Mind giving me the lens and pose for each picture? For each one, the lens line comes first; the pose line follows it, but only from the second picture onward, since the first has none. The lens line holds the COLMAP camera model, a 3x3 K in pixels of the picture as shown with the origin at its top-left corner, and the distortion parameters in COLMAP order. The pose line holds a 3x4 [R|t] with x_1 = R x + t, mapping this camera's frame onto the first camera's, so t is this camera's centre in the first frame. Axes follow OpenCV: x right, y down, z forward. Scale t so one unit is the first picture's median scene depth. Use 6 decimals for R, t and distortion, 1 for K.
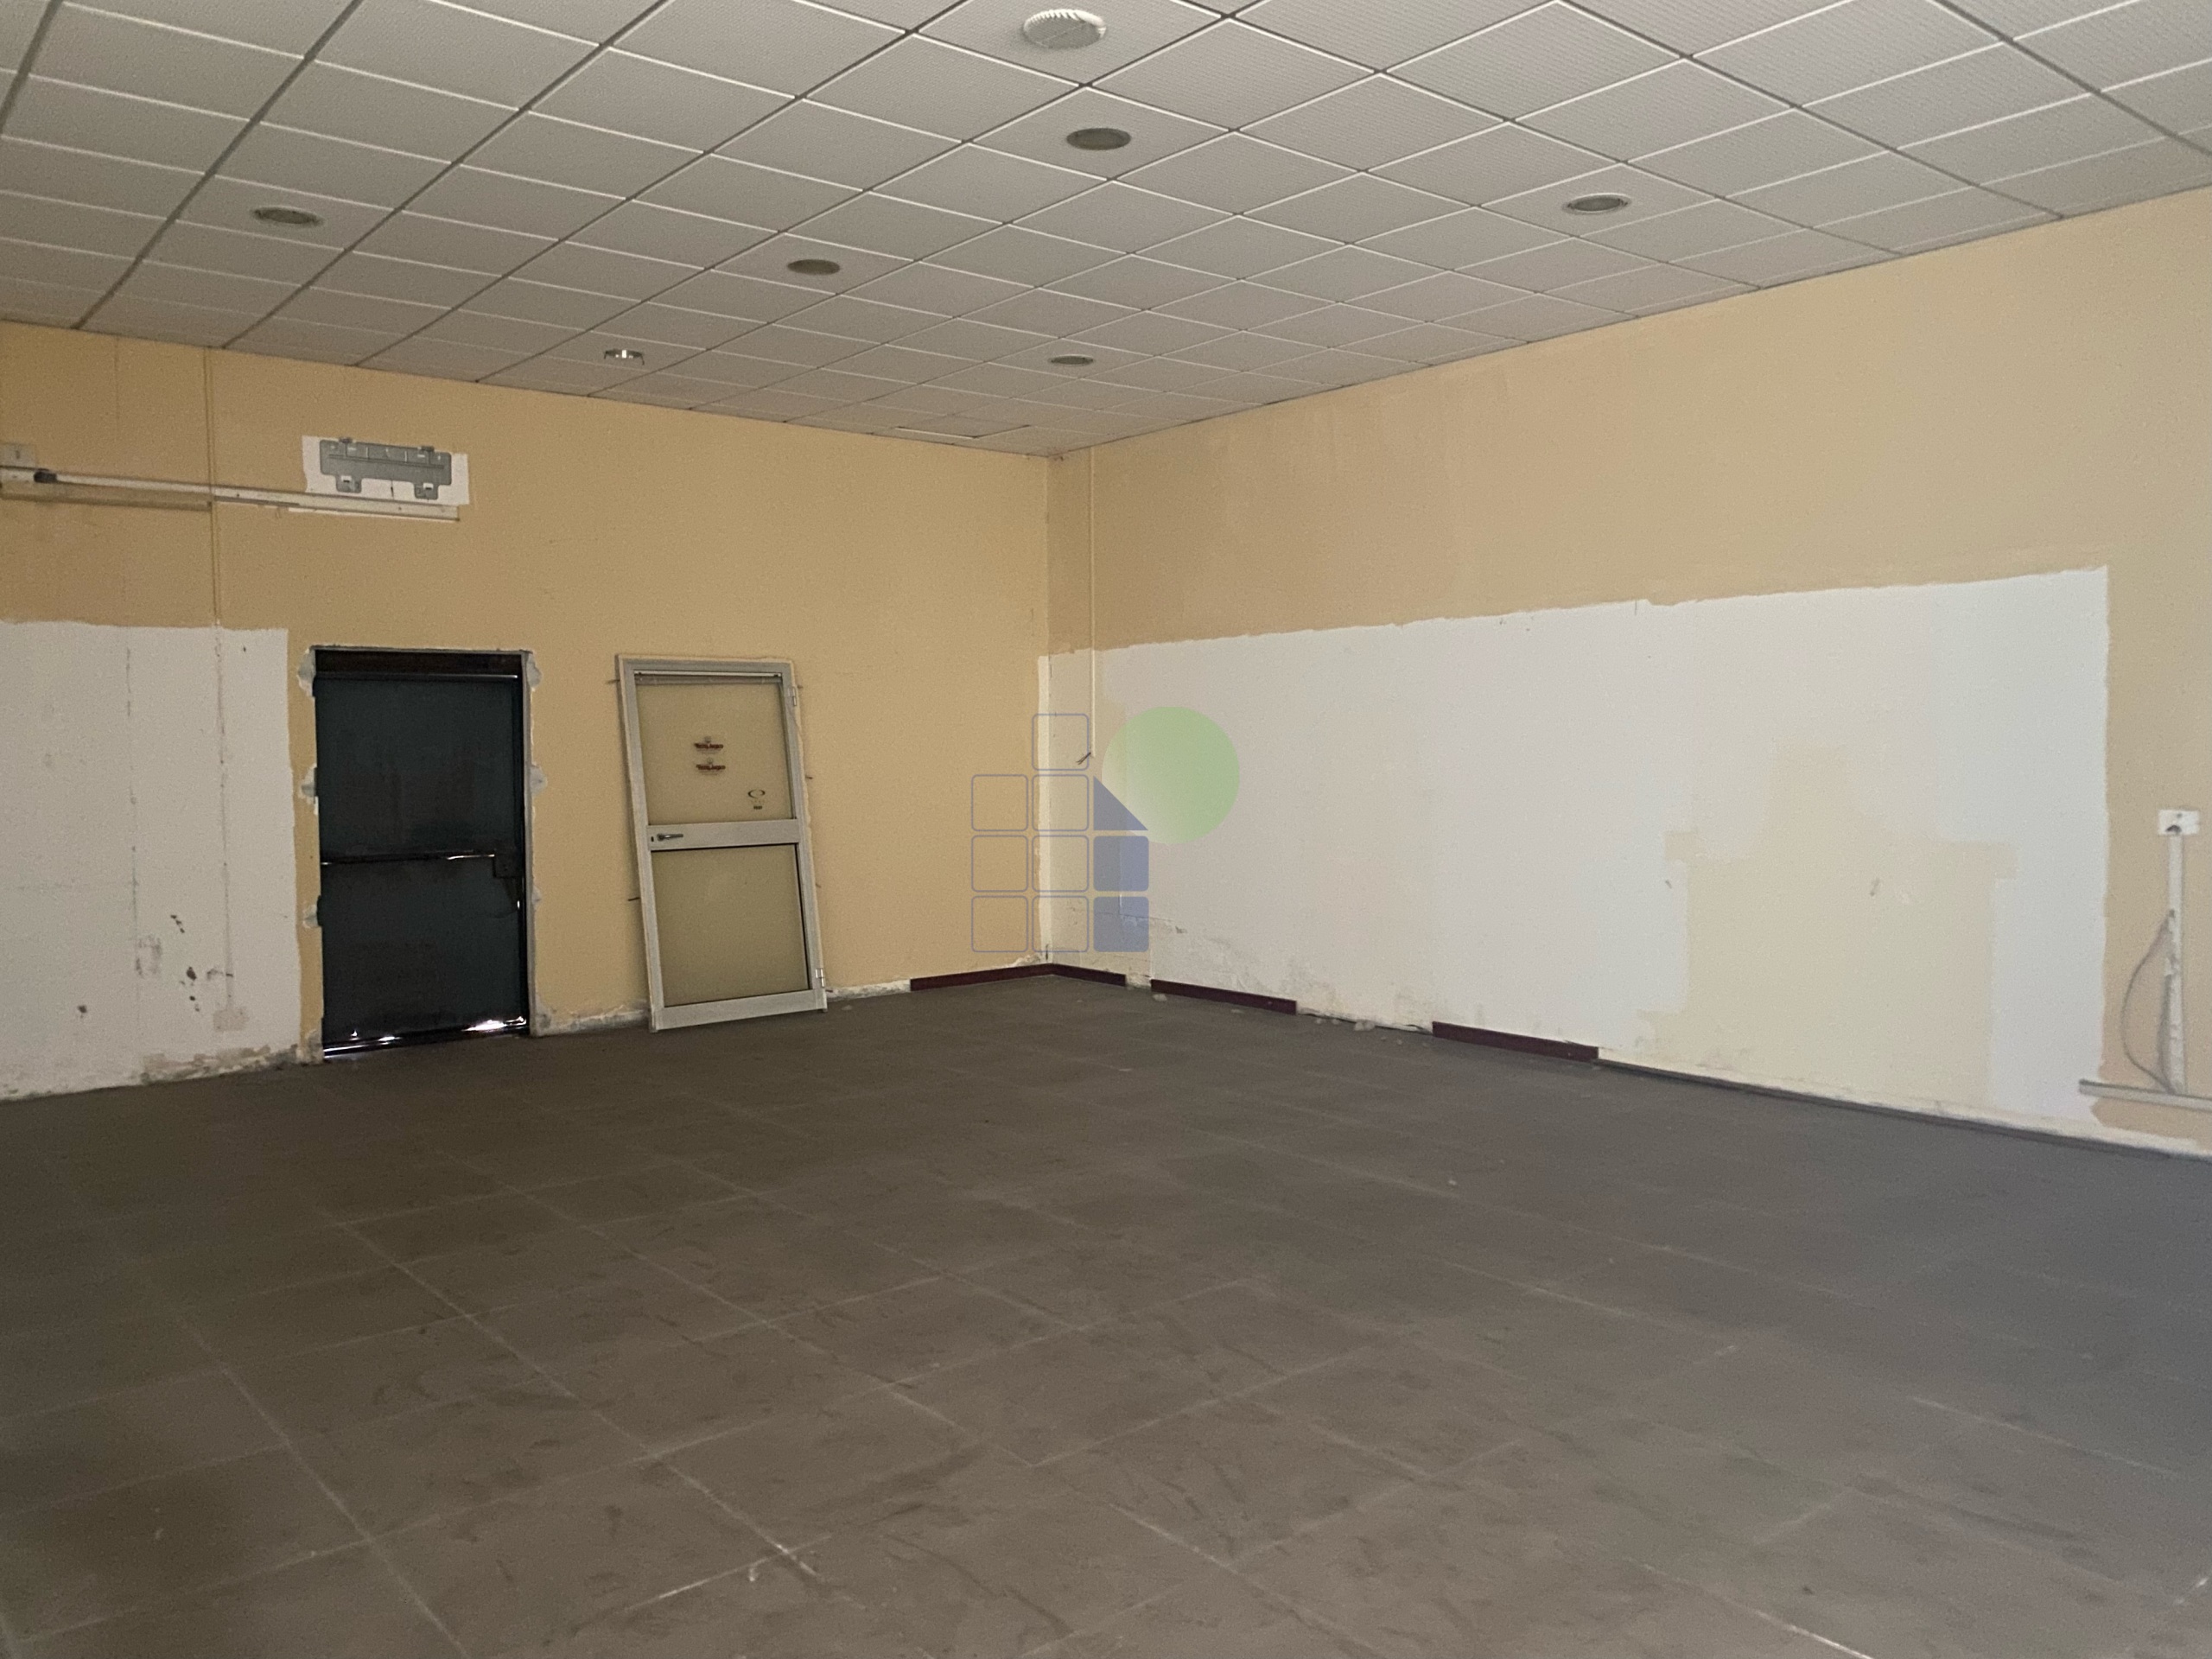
lens RADIAL K [[1659.6, 0, 1098.4], [0, 1659.6, 786.0], [0, 0, 1]] dist [0.031225, -0.030946]
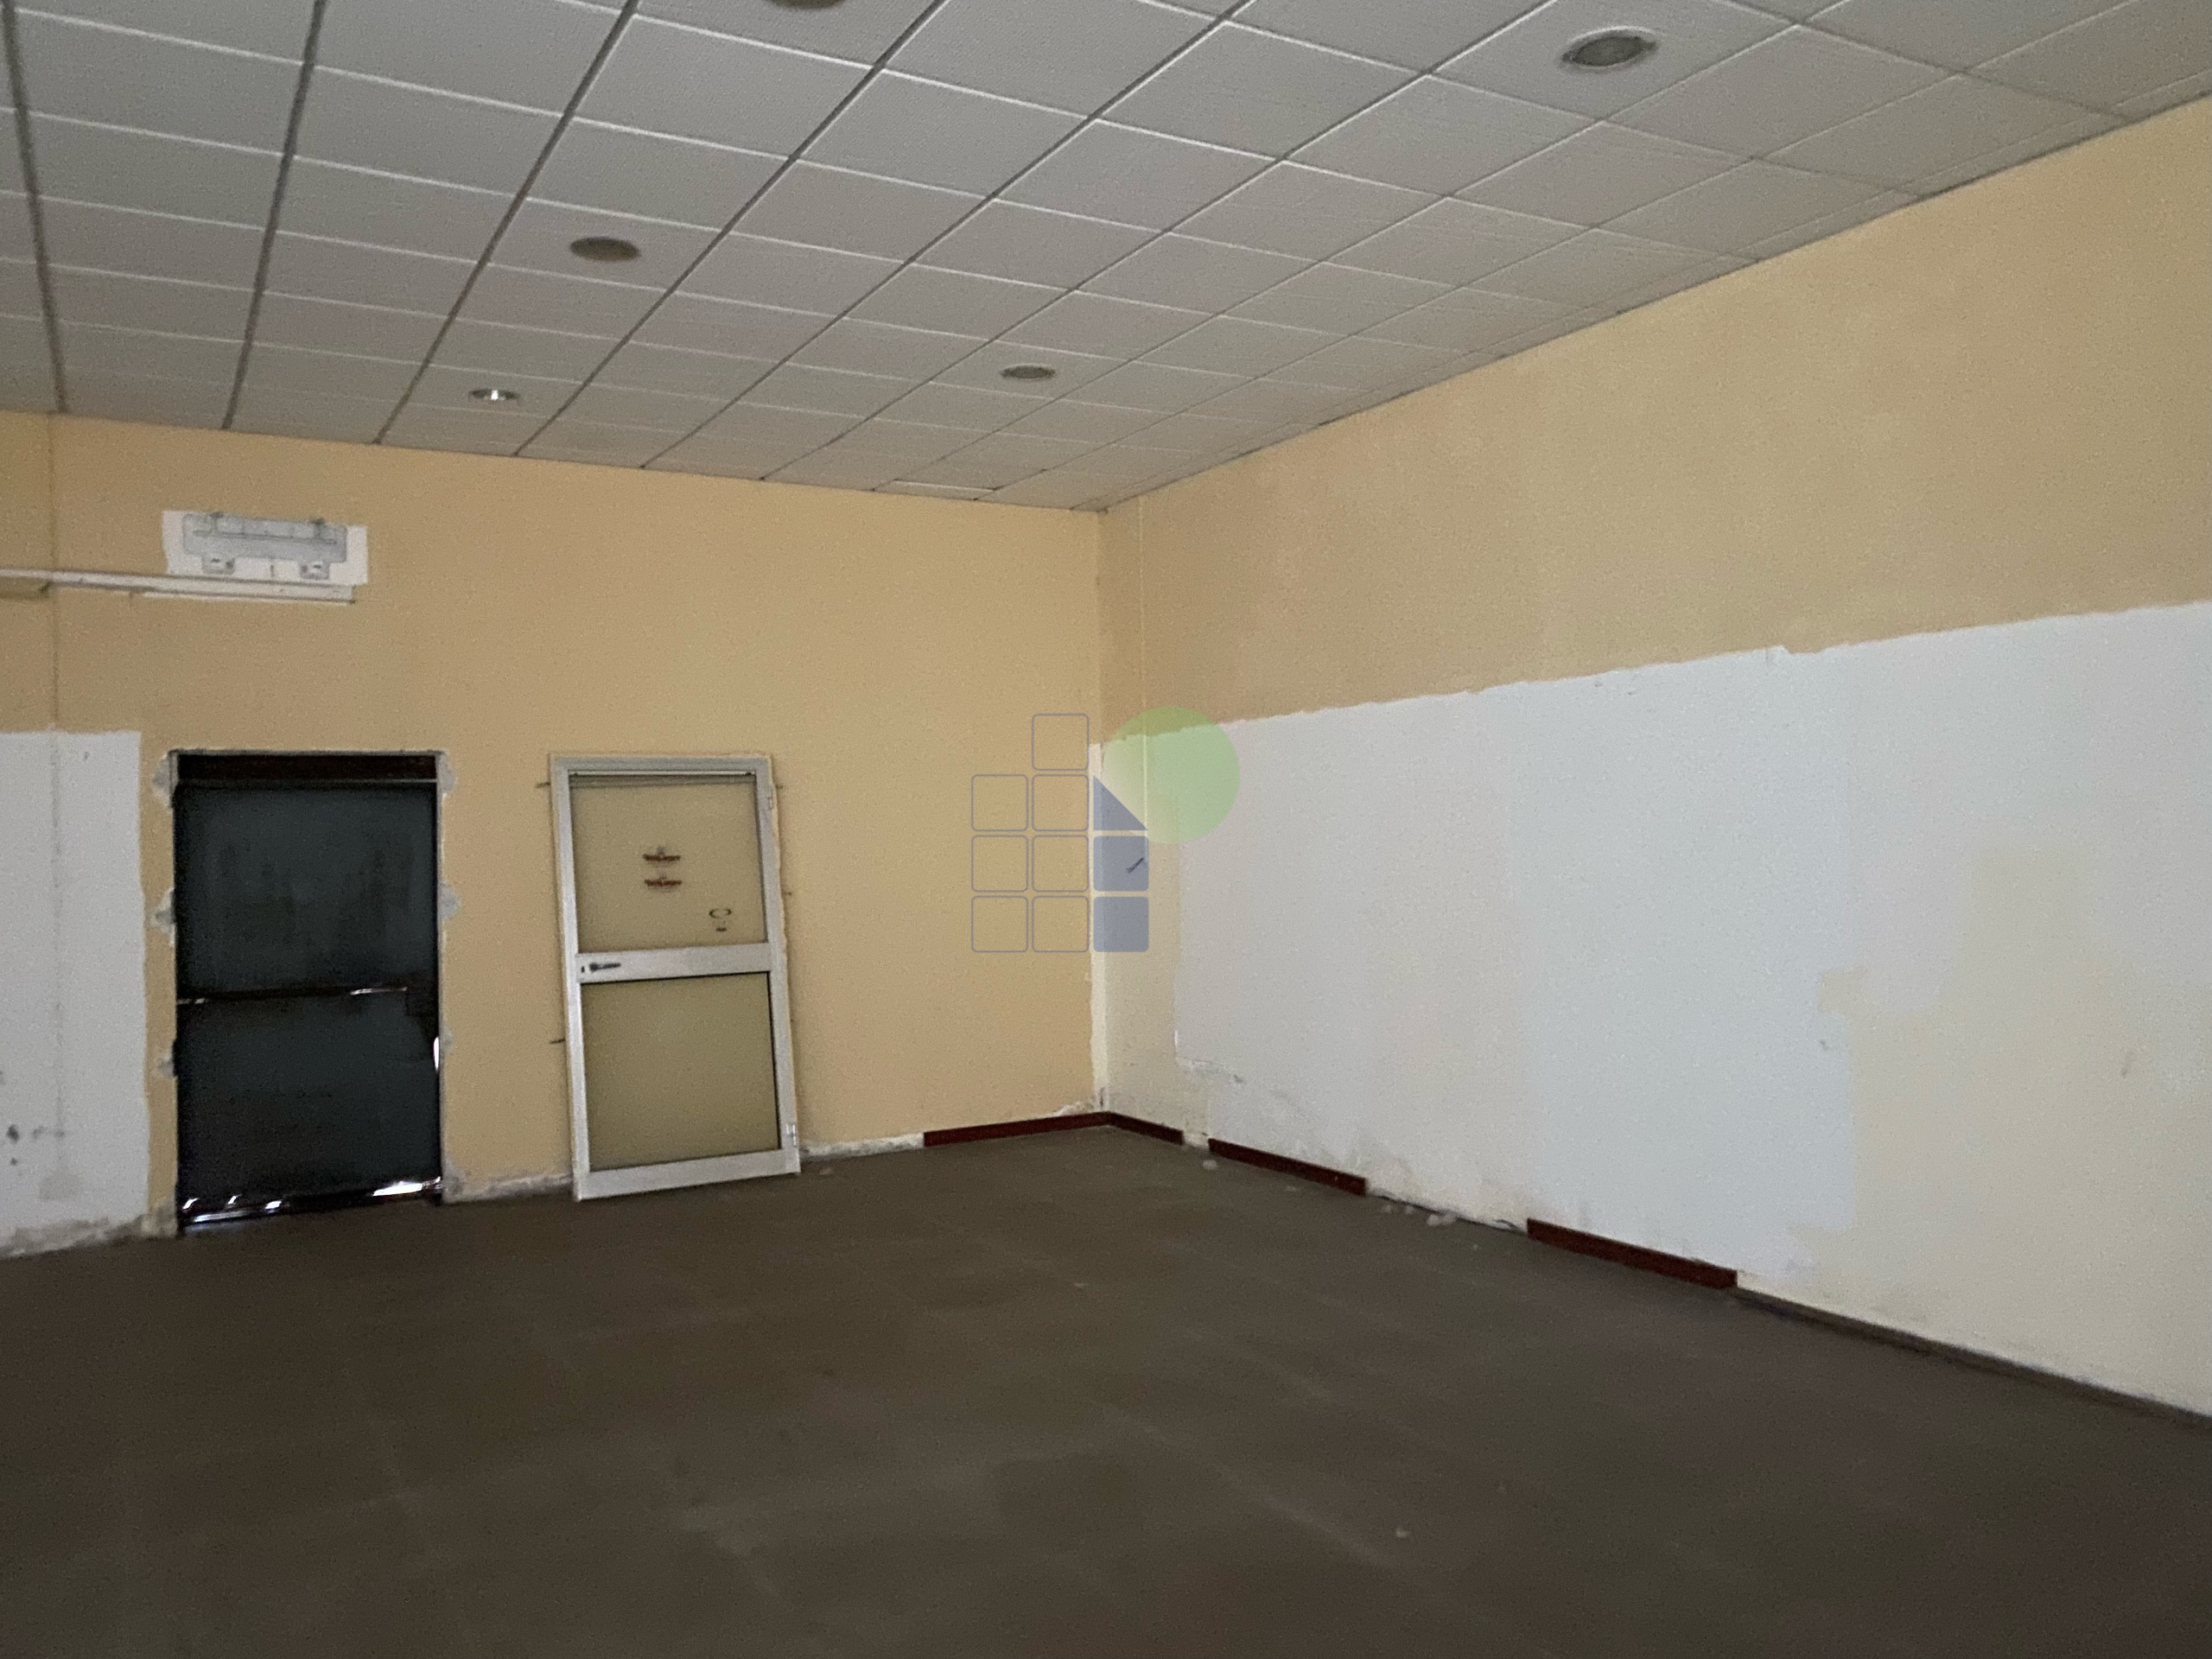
lens RADIAL K [[1659.6, 0, 1098.4], [0, 1659.6, 786.0], [0, 0, 1]] dist [0.031225, -0.030946]
pose [[0.984742, -0.017424, -0.173144, 0.142140], [0.007791, 0.998391, -0.056162, -0.011868], [0.173844, 0.053956, 0.983294, 0.214092]]
